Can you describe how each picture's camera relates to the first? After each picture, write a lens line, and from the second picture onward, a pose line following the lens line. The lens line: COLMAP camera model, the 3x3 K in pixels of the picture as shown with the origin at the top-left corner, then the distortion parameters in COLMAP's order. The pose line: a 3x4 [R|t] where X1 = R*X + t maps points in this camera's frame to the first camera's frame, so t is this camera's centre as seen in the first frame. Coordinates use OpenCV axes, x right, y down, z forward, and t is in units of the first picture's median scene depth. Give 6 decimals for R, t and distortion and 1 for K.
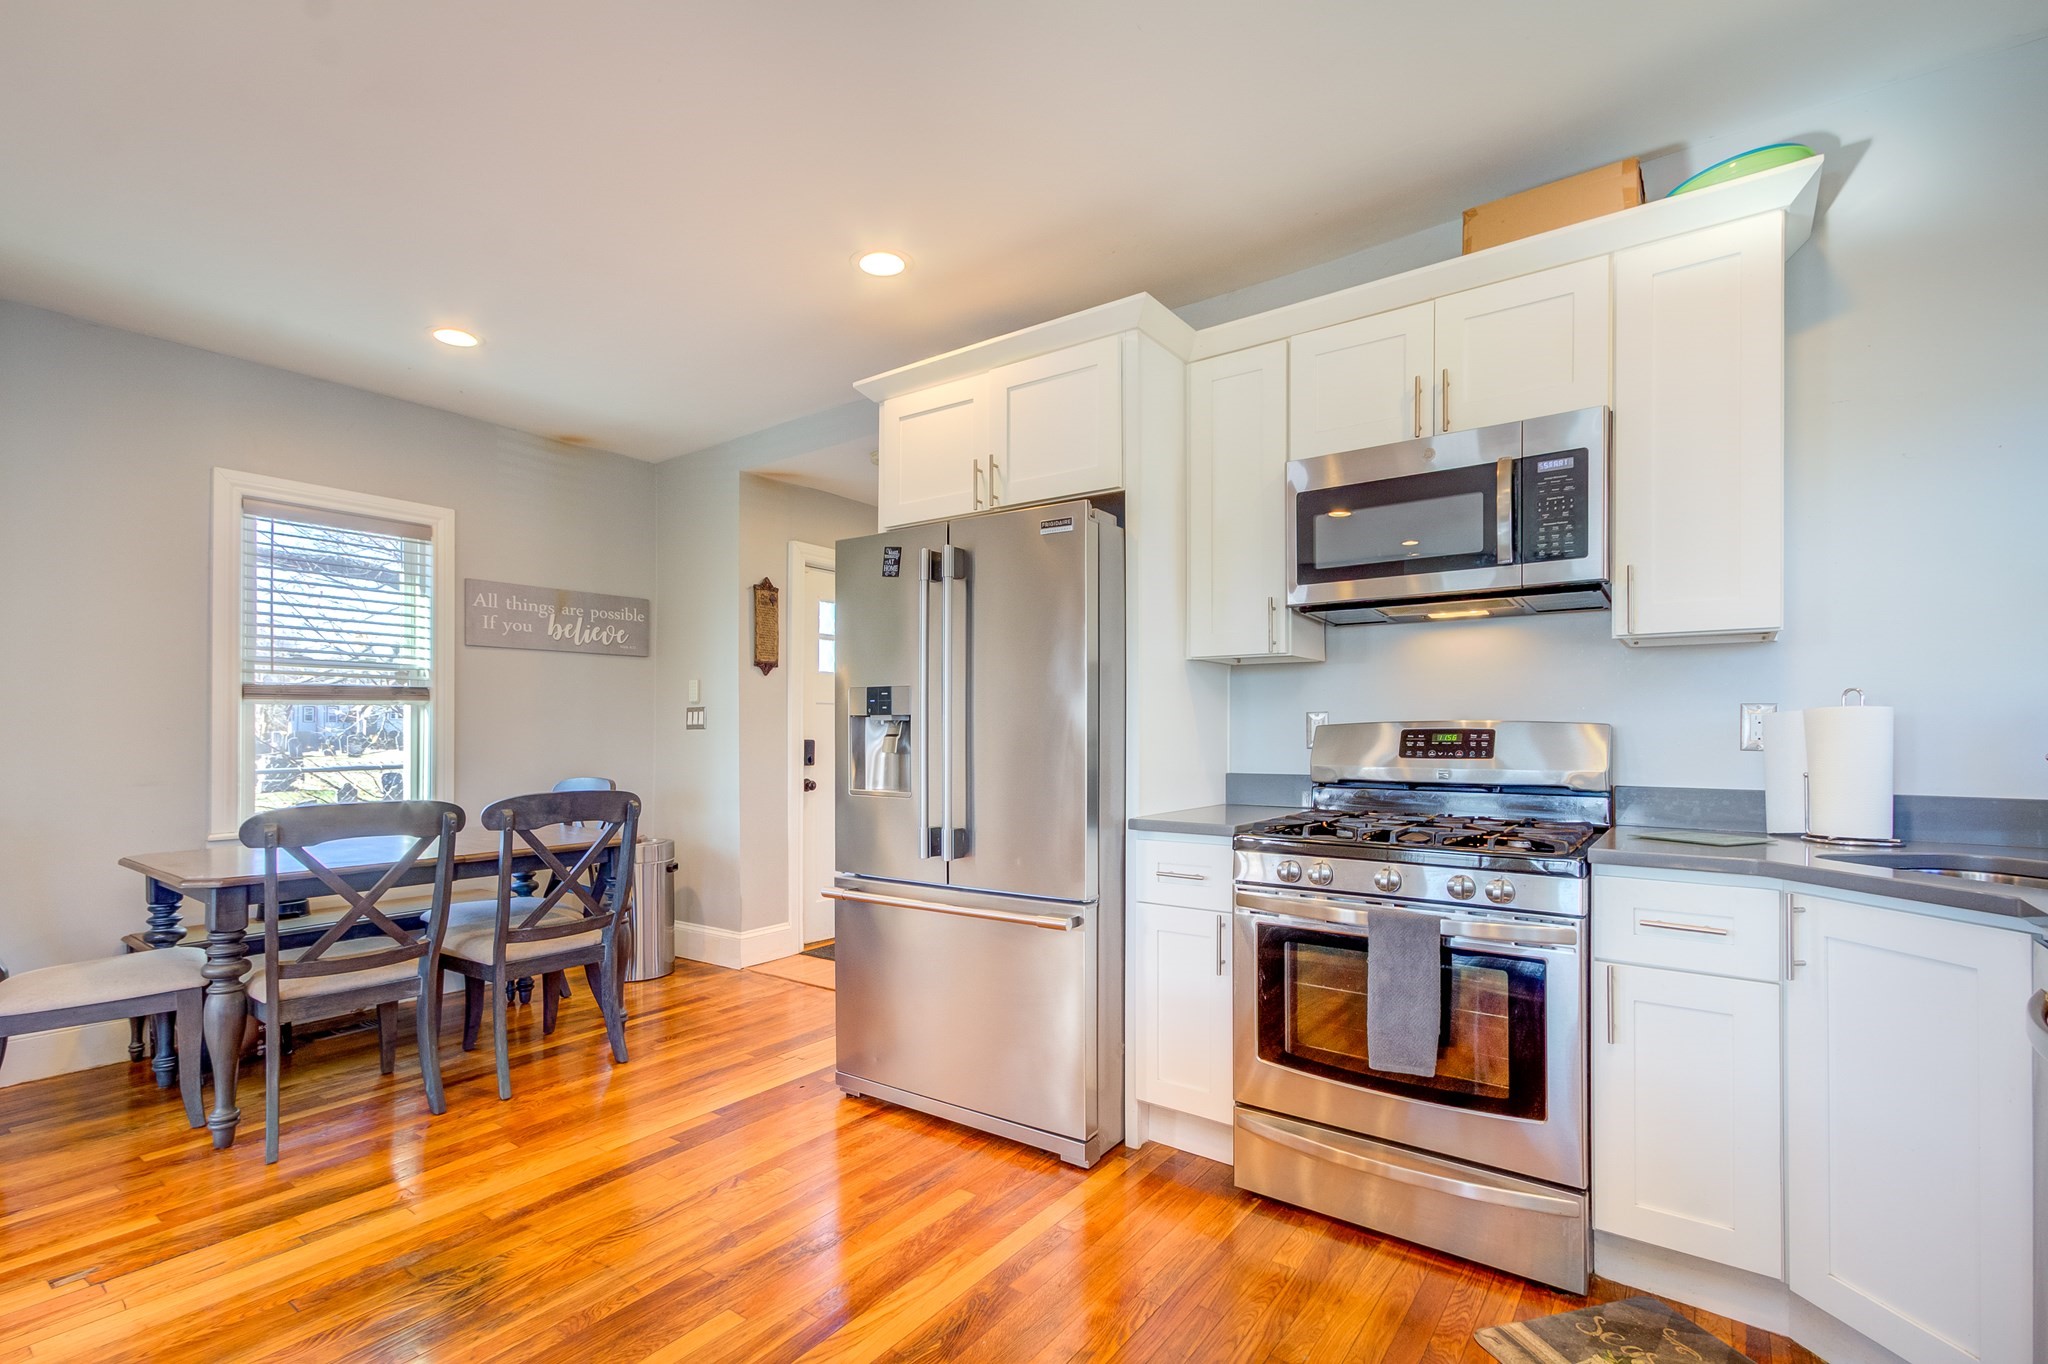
lens RADIAL K [[978.9, 0, 956.6], [0, 978.9, 731.4], [0, 0, 1]] dist [0.001750, 0.006520]
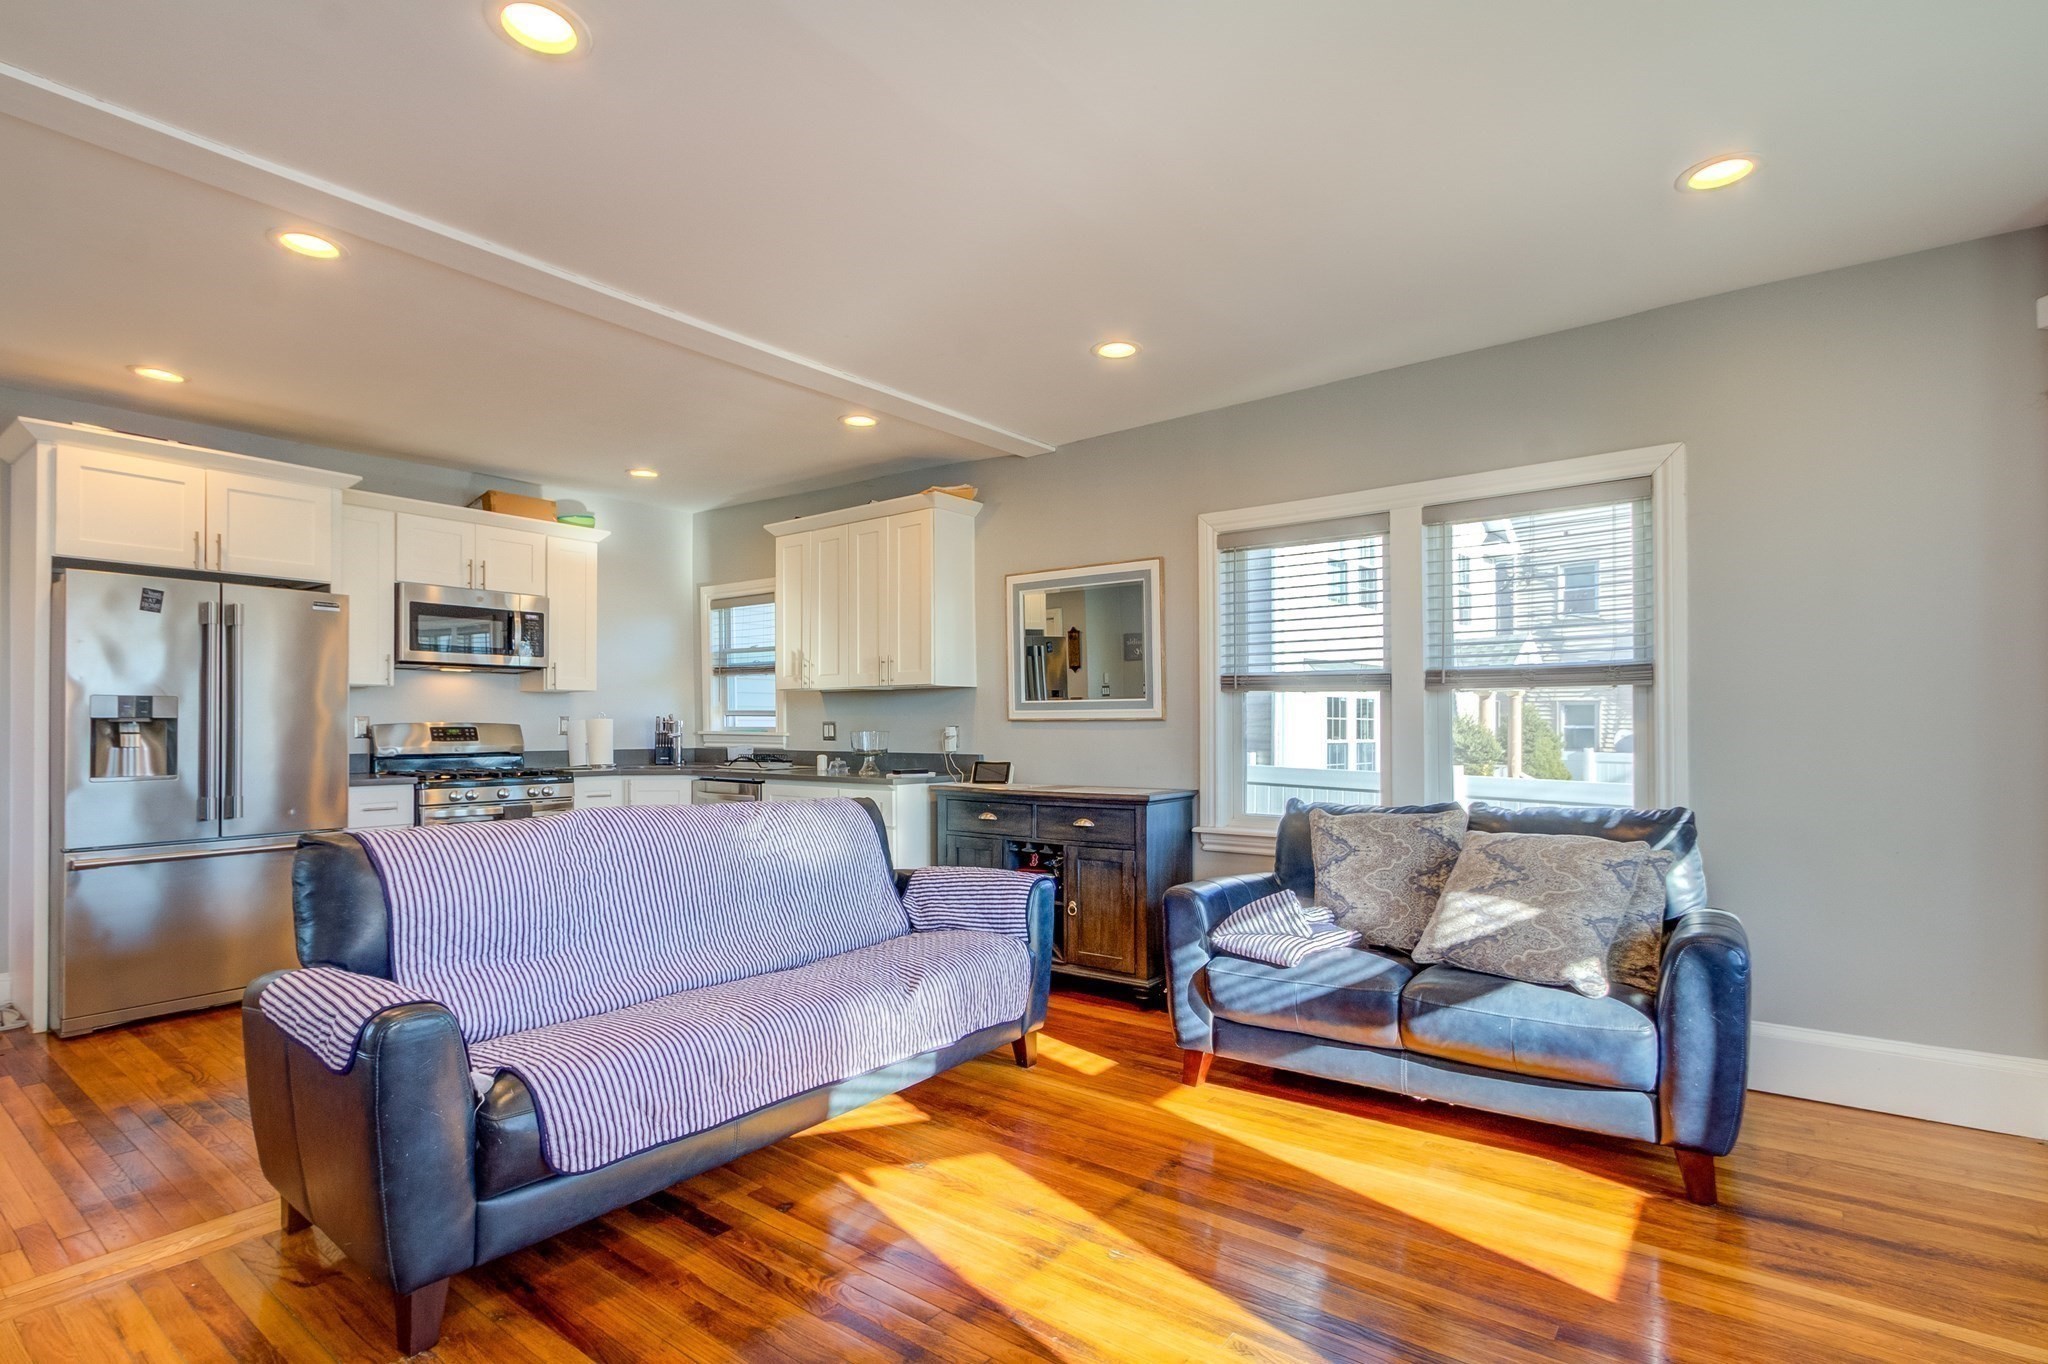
lens RADIAL K [[978.9, 0, 1004.7], [0, 978.9, 724.3], [0, 0, 1]] dist [0.001750, 0.006520]
pose [[0.016519, -0.002216, 0.999861, -1.292038], [-0.002038, 0.999995, 0.002250, -0.012895], [-0.999861, -0.002074, 0.016514, -0.149388]]
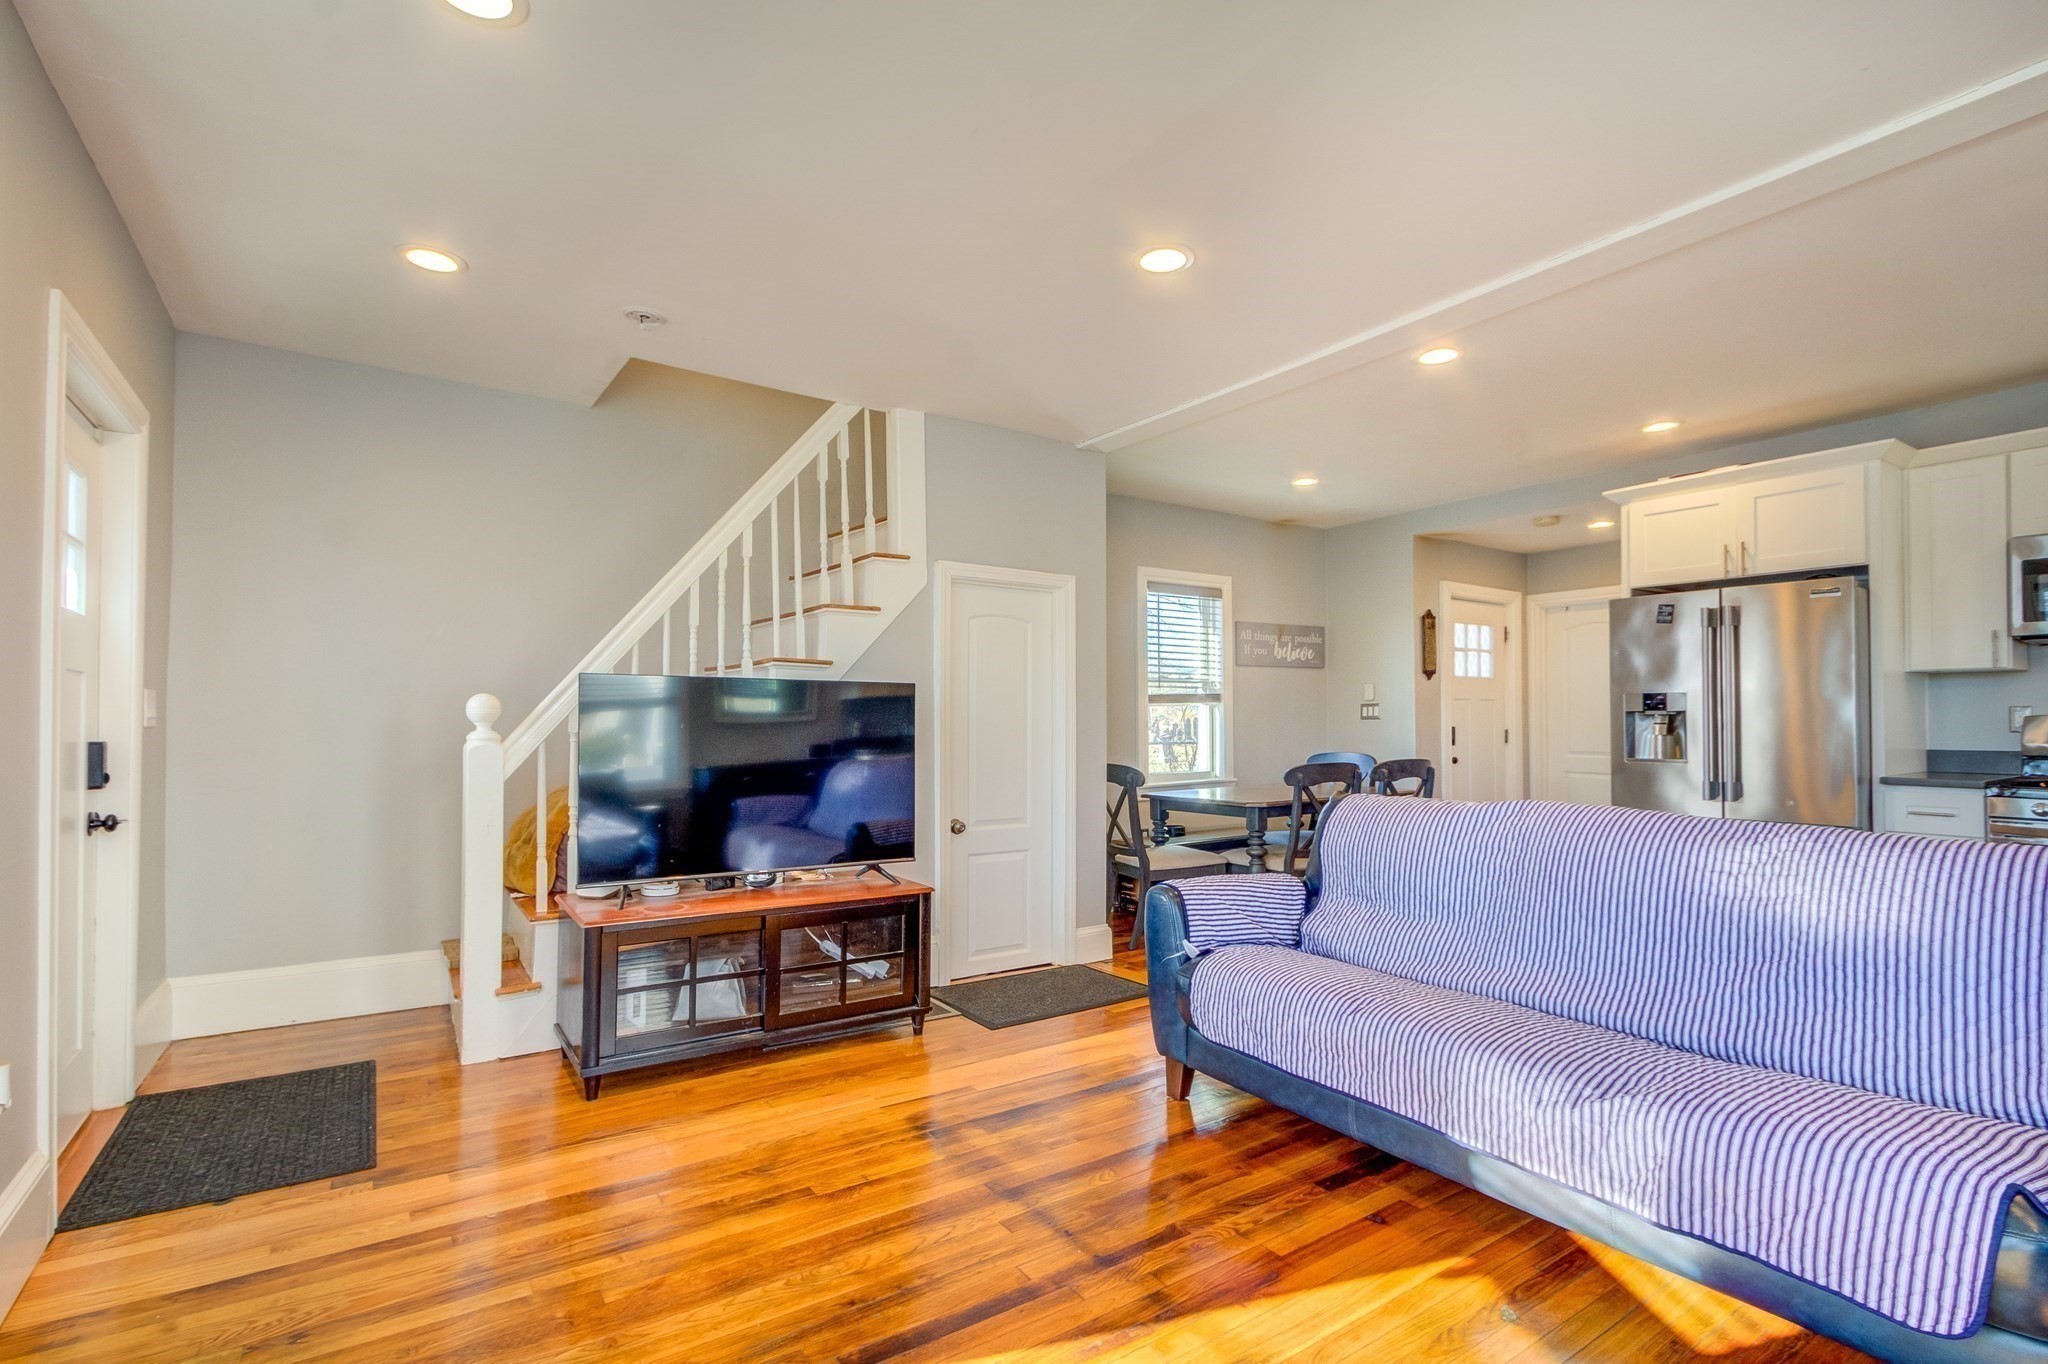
lens RADIAL K [[942.9, 0, 1000.9], [0, 942.9, 716.3], [0, 0, 1]] dist [0.001995, 0.001877]
pose [[0.944738, -0.005751, -0.327775, -0.543791], [0.004574, 0.999980, -0.004362, -0.006226], [0.327793, 0.002622, 0.944746, -0.739722]]
